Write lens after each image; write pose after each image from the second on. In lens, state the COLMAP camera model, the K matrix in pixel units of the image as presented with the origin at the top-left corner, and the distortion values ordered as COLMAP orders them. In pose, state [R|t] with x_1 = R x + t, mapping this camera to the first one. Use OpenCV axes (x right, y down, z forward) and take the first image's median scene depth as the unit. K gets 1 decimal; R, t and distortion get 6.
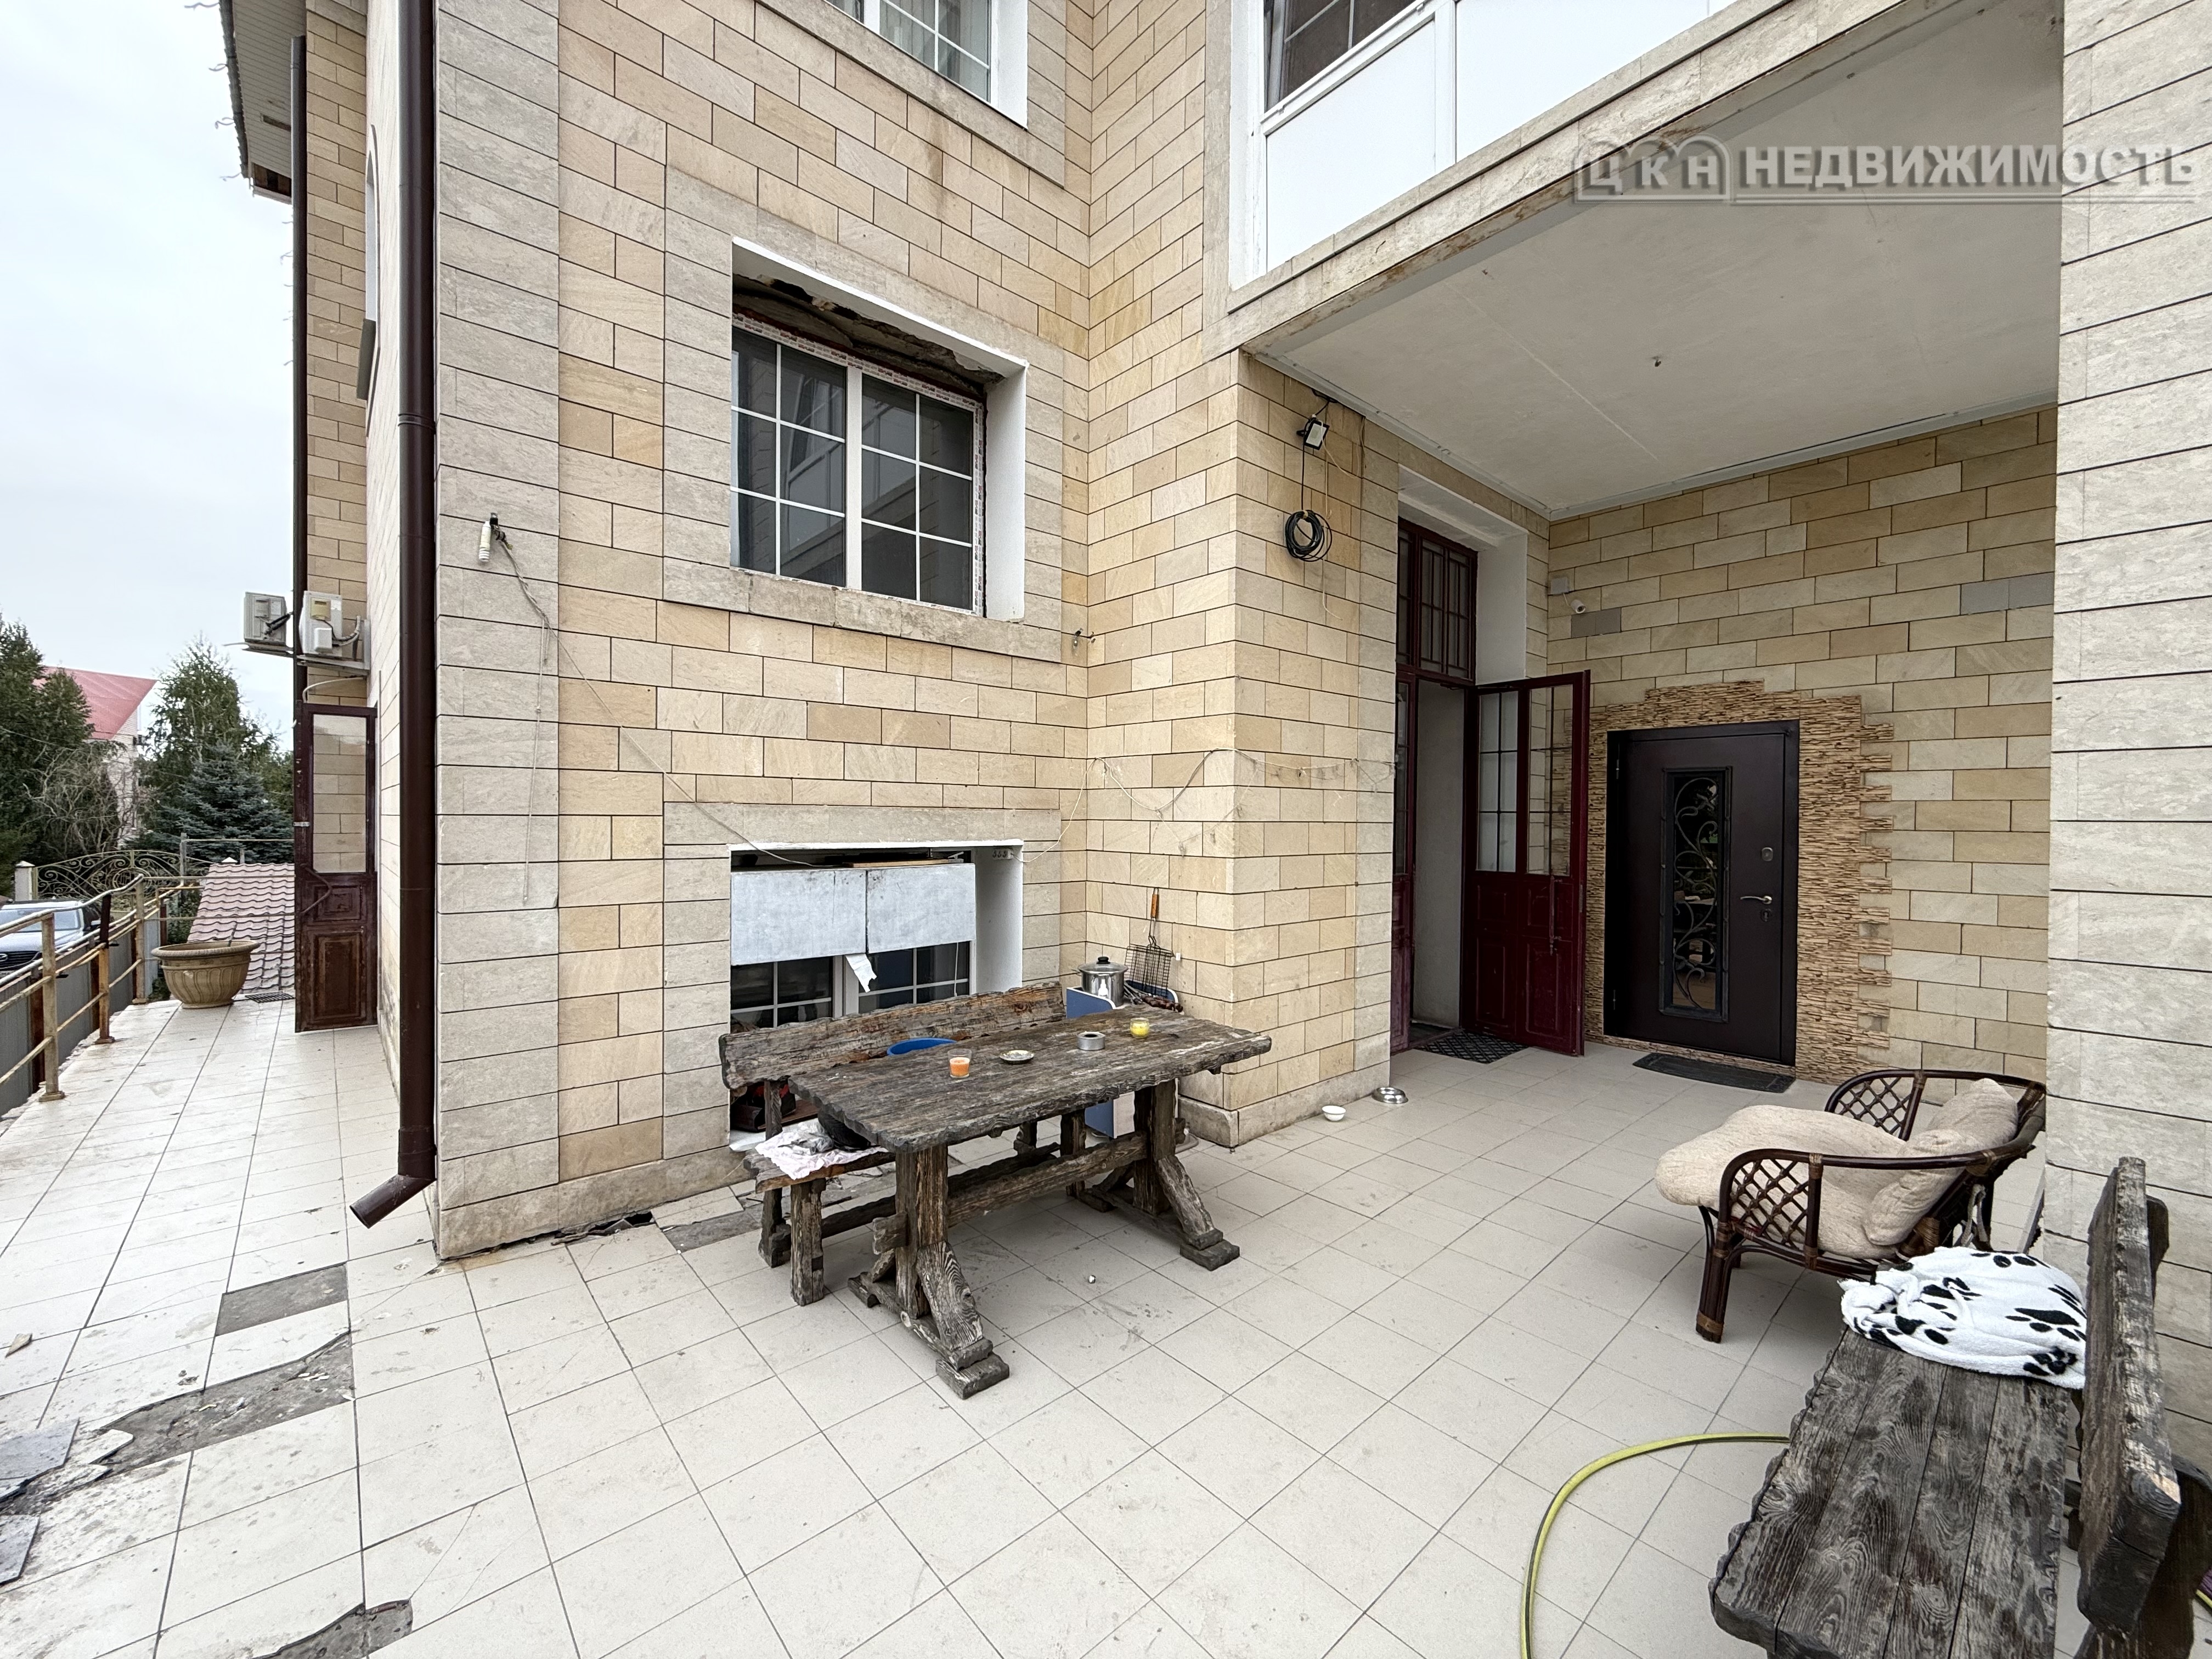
lens RADIAL K [[886.0, 0, 1091.7], [0, 886.0, 825.8], [0, 0, 1]] dist [-0.000827, 0.000655]
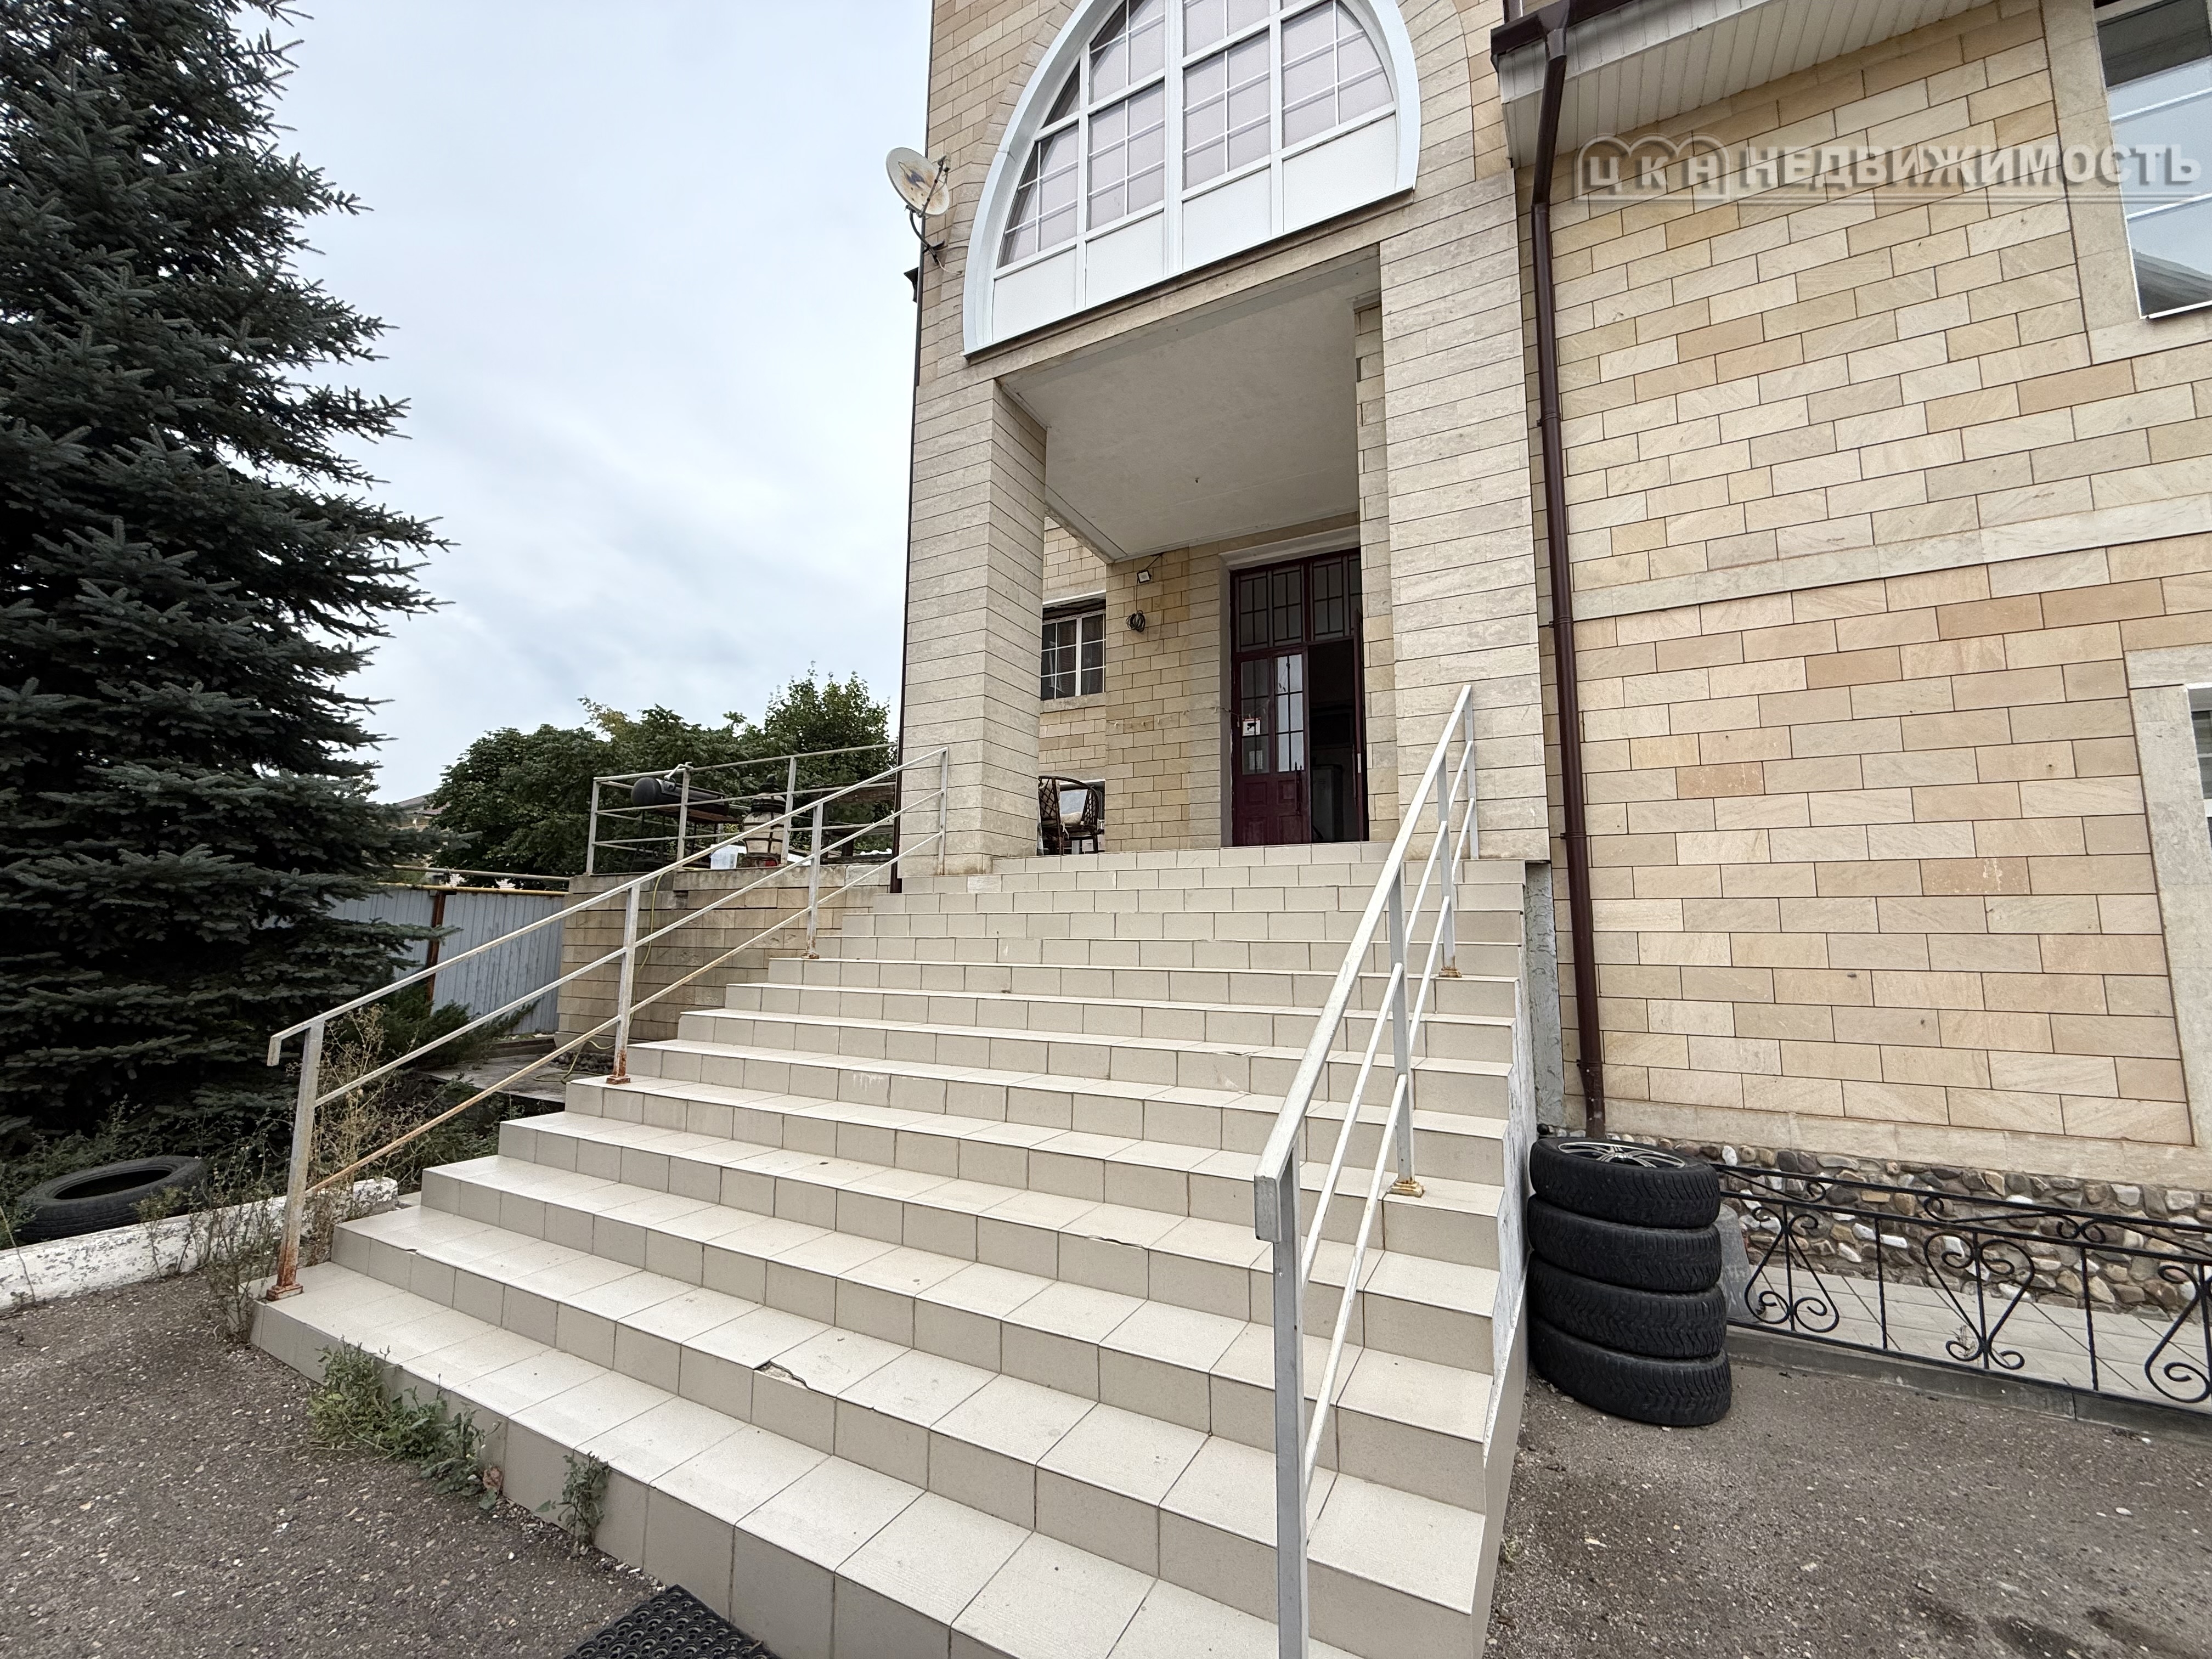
lens RADIAL K [[886.0, 0, 1096.2], [0, 886.0, 828.8], [0, 0, 1]] dist [-0.000827, 0.000655]
pose [[0.347948, -0.121301, -0.929633, 2.306869], [-0.016688, 0.990636, -0.135507, 0.520157], [0.937365, 0.062663, 0.342665, 0.156437]]
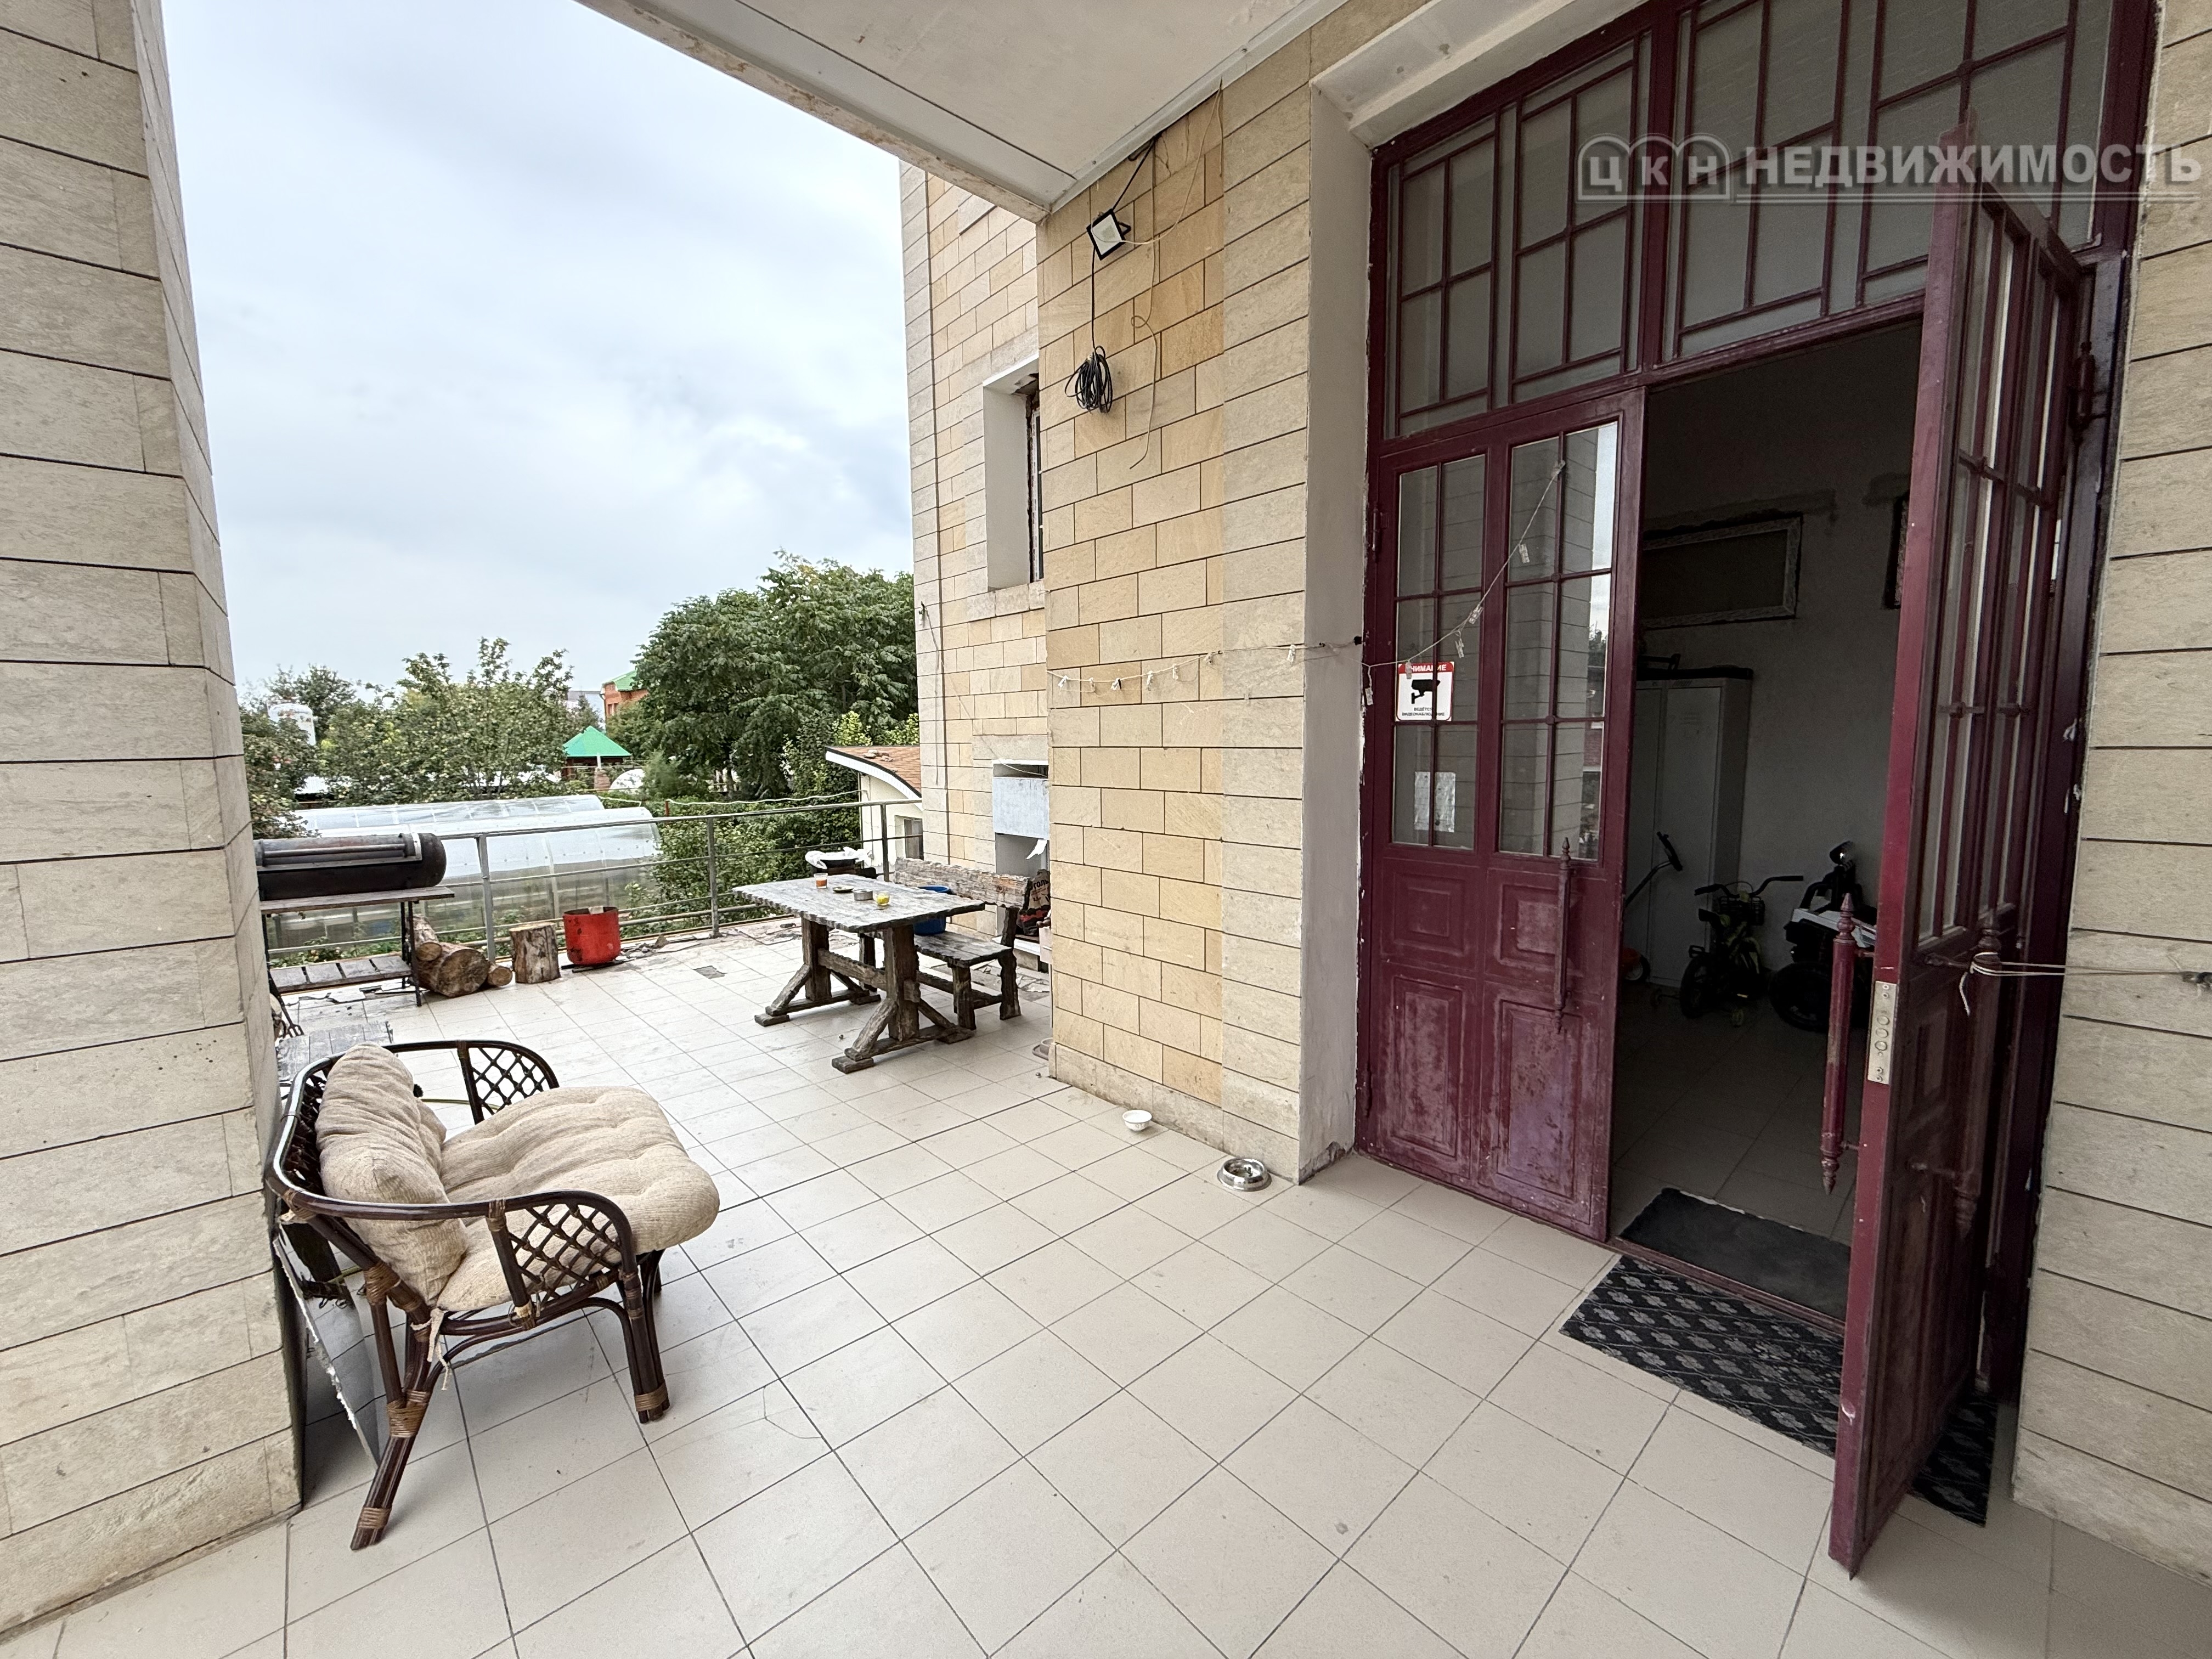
lens RADIAL K [[886.0, 0, 1099.2], [0, 886.0, 825.1], [0, 0, 1]] dist [-0.000827, 0.000655]
pose [[0.008478, 0.092508, -0.995676, 1.089350], [0.003661, 0.995702, 0.092541, -0.008858], [0.999957, -0.004430, 0.008103, 1.017382]]
